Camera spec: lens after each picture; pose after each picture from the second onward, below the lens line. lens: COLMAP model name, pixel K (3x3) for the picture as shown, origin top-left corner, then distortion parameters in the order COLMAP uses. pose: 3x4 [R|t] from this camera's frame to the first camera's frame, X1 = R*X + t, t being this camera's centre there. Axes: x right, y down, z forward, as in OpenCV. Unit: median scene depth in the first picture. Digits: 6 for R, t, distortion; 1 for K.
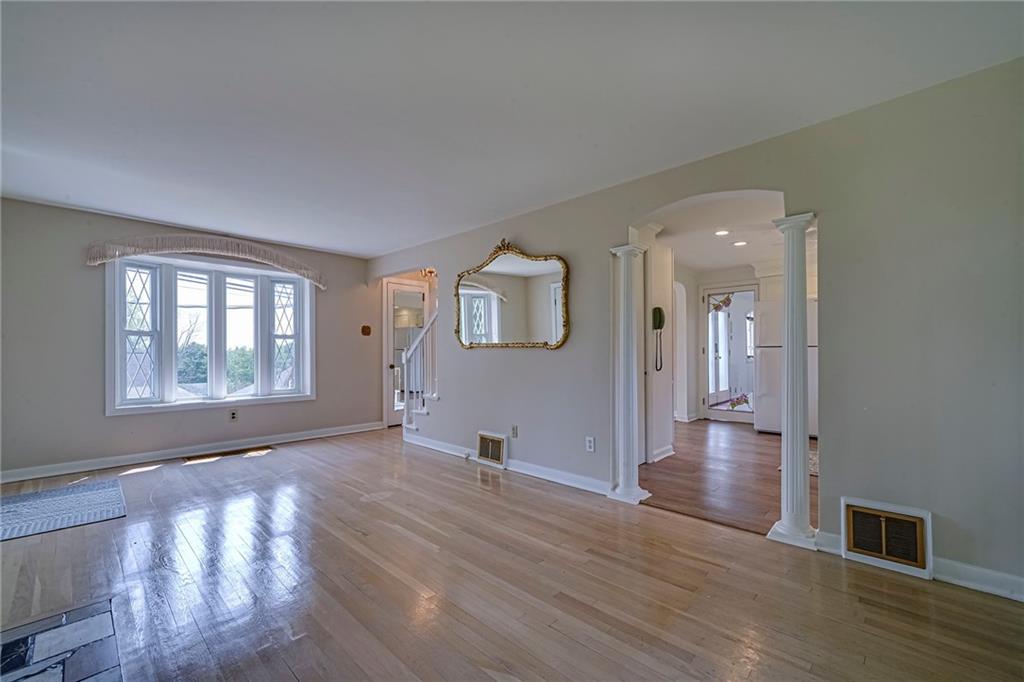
lens RADIAL K [[422.7, 0, 510.9], [0, 422.7, 348.5], [0, 0, 1]] dist [-0.002420, -0.000365]
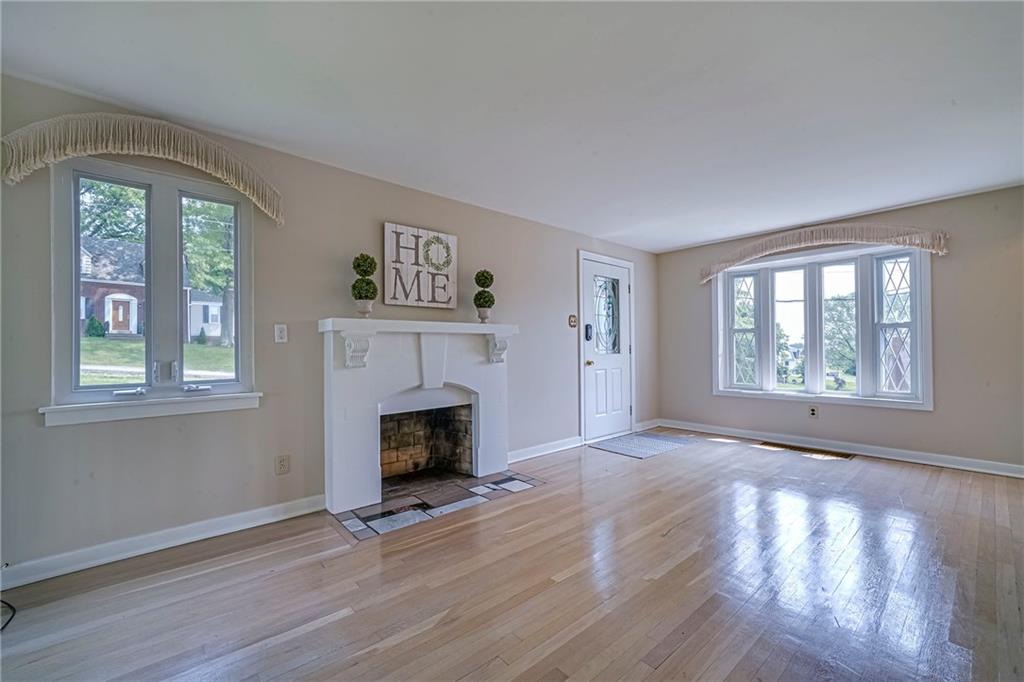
lens RADIAL K [[422.7, 0, 510.9], [0, 422.7, 348.5], [0, 0, 1]] dist [-0.002420, -0.000365]
pose [[-0.083597, 0.004277, -0.996490, 0.340402], [0.017117, 0.999849, 0.002855, 0.000362], [0.996353, -0.016819, -0.083658, 0.383322]]
